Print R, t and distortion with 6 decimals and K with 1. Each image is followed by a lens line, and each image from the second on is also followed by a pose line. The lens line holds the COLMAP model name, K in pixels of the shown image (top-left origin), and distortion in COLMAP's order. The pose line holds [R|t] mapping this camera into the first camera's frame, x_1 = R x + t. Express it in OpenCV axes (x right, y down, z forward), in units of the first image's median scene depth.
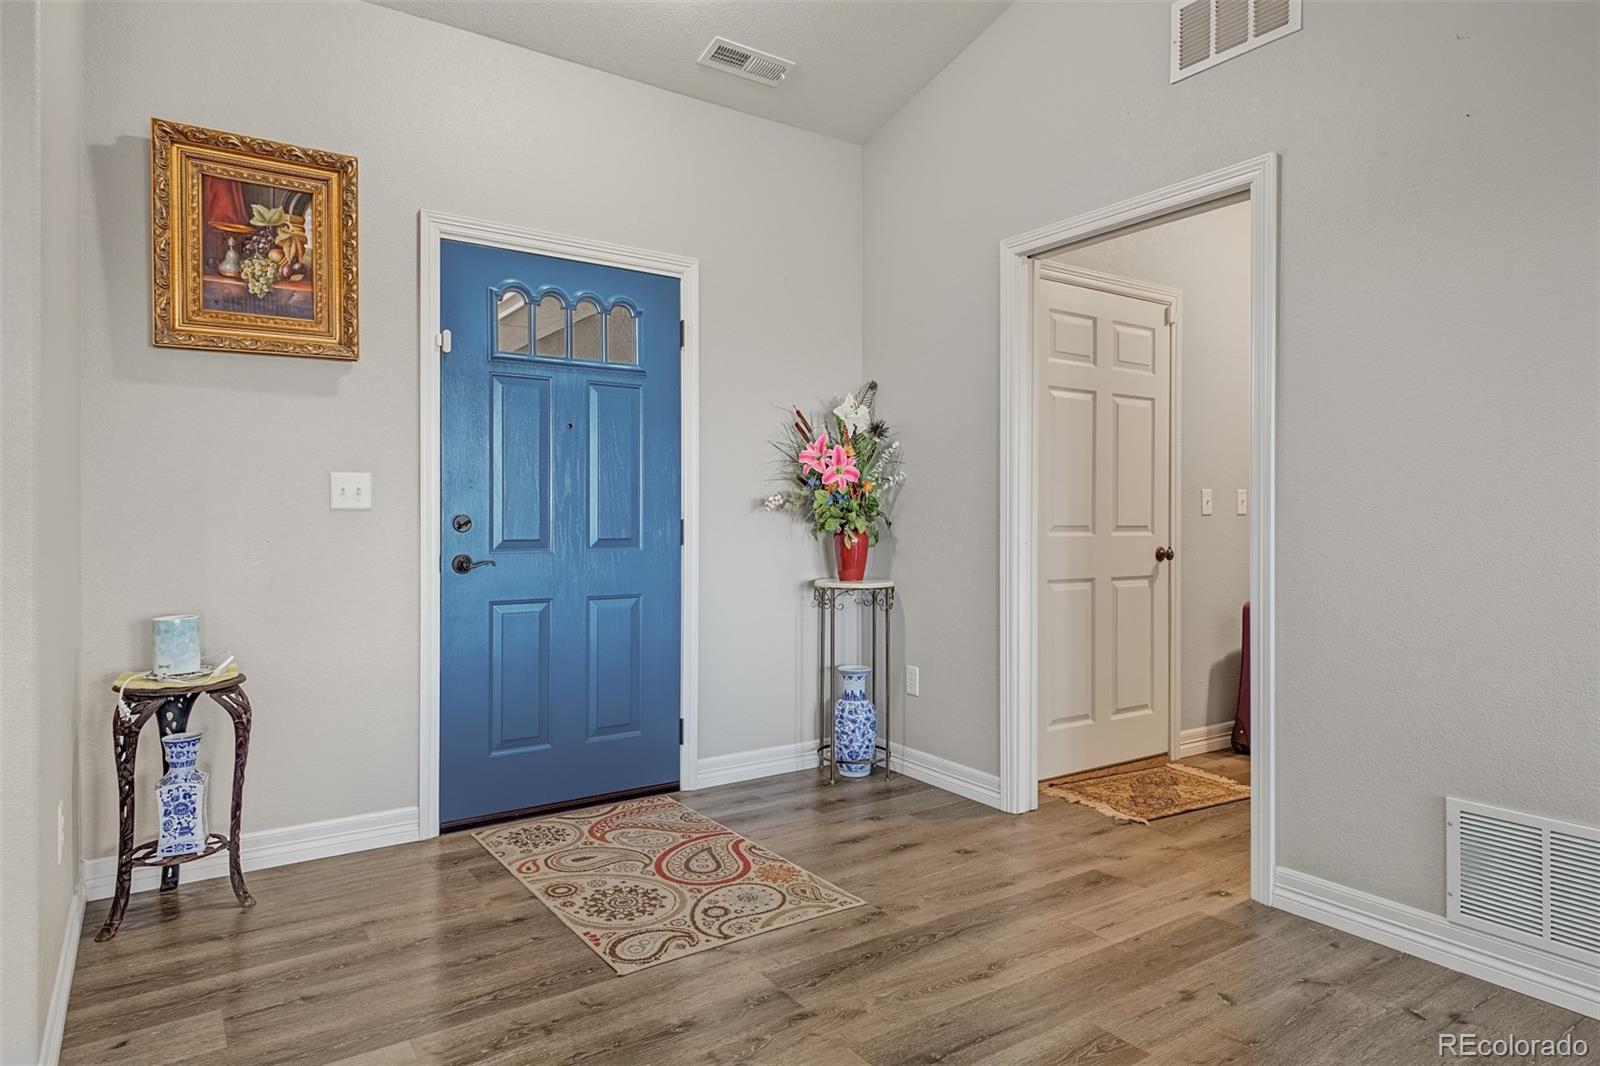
lens RADIAL K [[922.8, 0, 795.0], [0, 922.8, 530.9], [0, 0, 1]] dist [-0.000531, 0.000168]
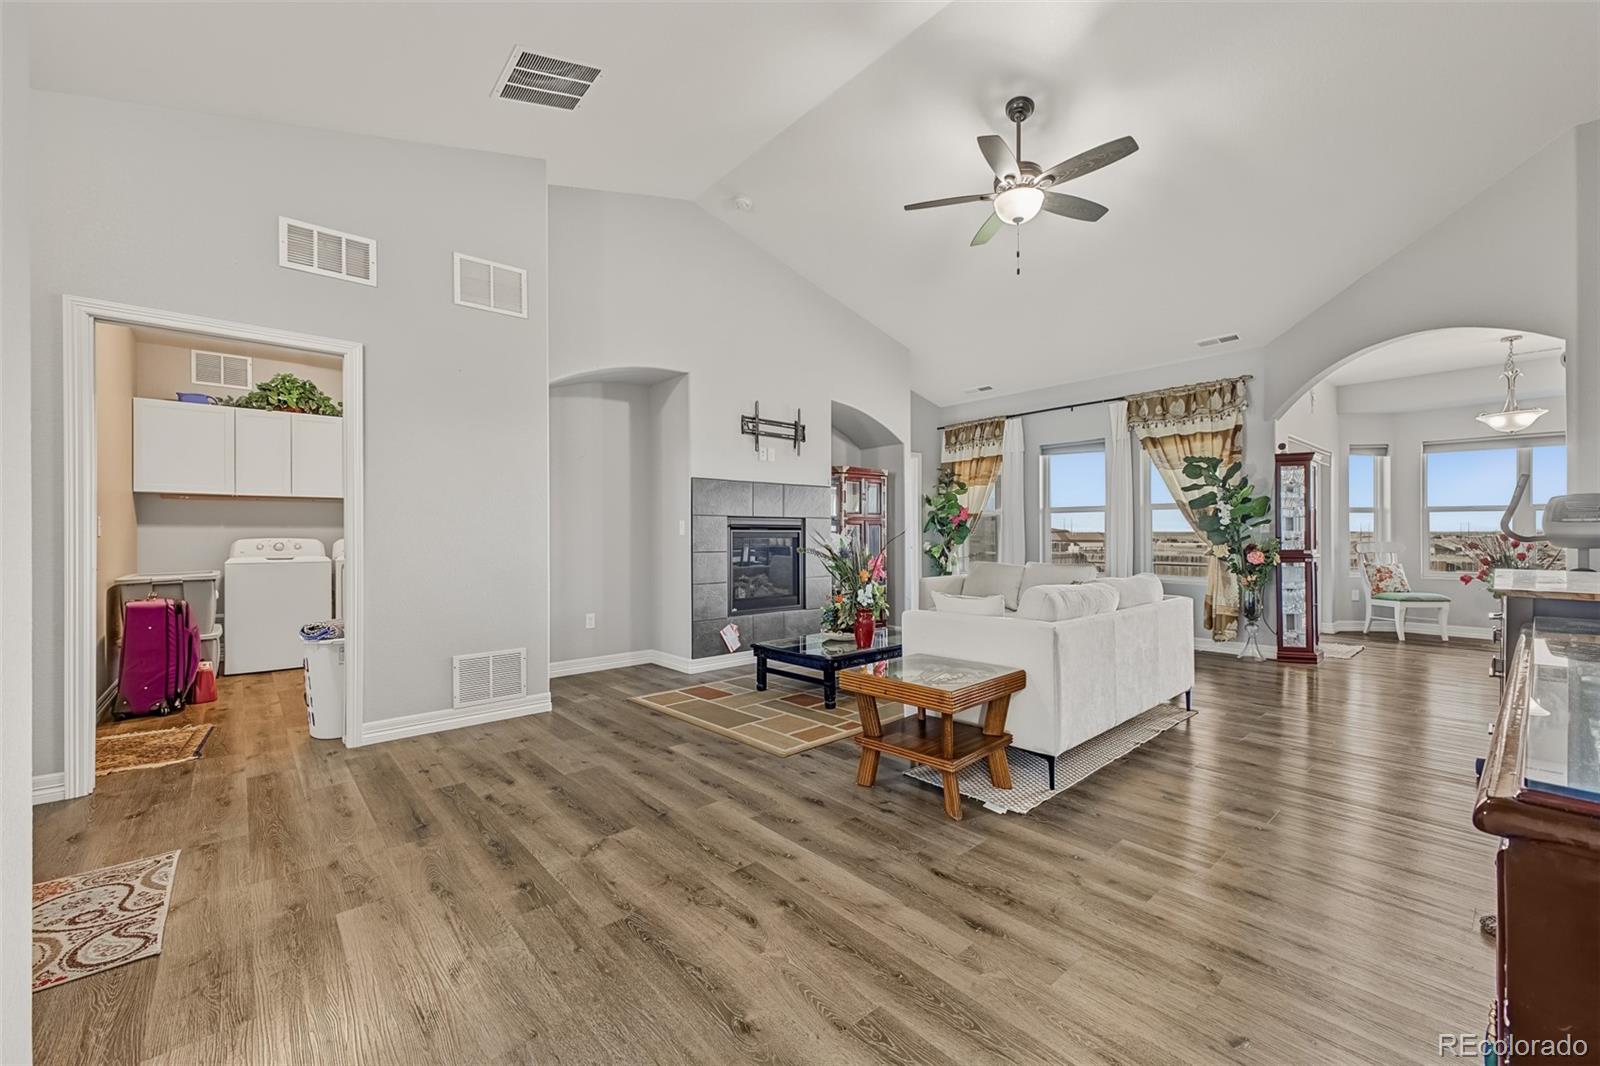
lens RADIAL K [[636.5, 0, 794.4], [0, 636.5, 535.0], [0, 0, 1]] dist [0.019905, -0.006817]
pose [[-0.112060, 0.001918, 0.993700, -0.792057], [0.014192, 0.999899, -0.000330, -0.007138], [-0.993600, 0.014066, -0.112076, 0.244417]]
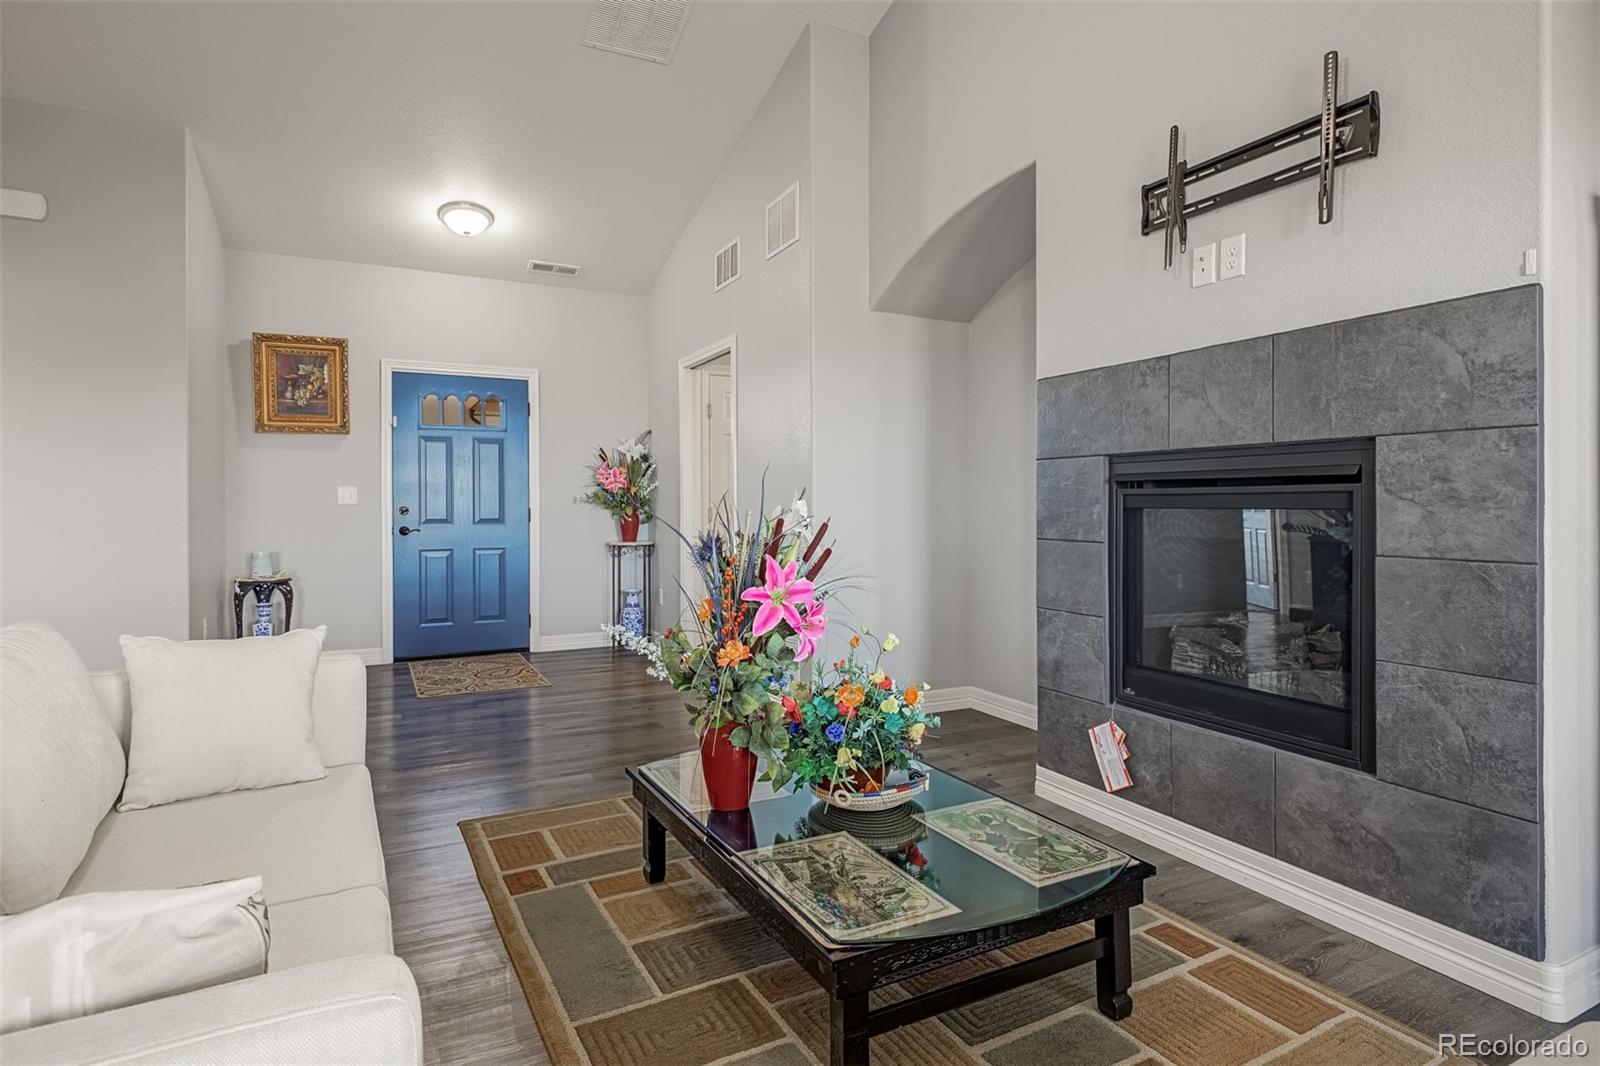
lens RADIAL K [[839.2, 0, 805.0], [0, 839.2, 519.8], [0, 0, 1]] dist [0.001440, -0.000027]
pose [[0.992059, -0.001186, -0.125771, 0.812769], [0.001826, 0.999986, 0.004972, 0.004676], [0.125763, -0.005162, 0.992047, -0.786853]]
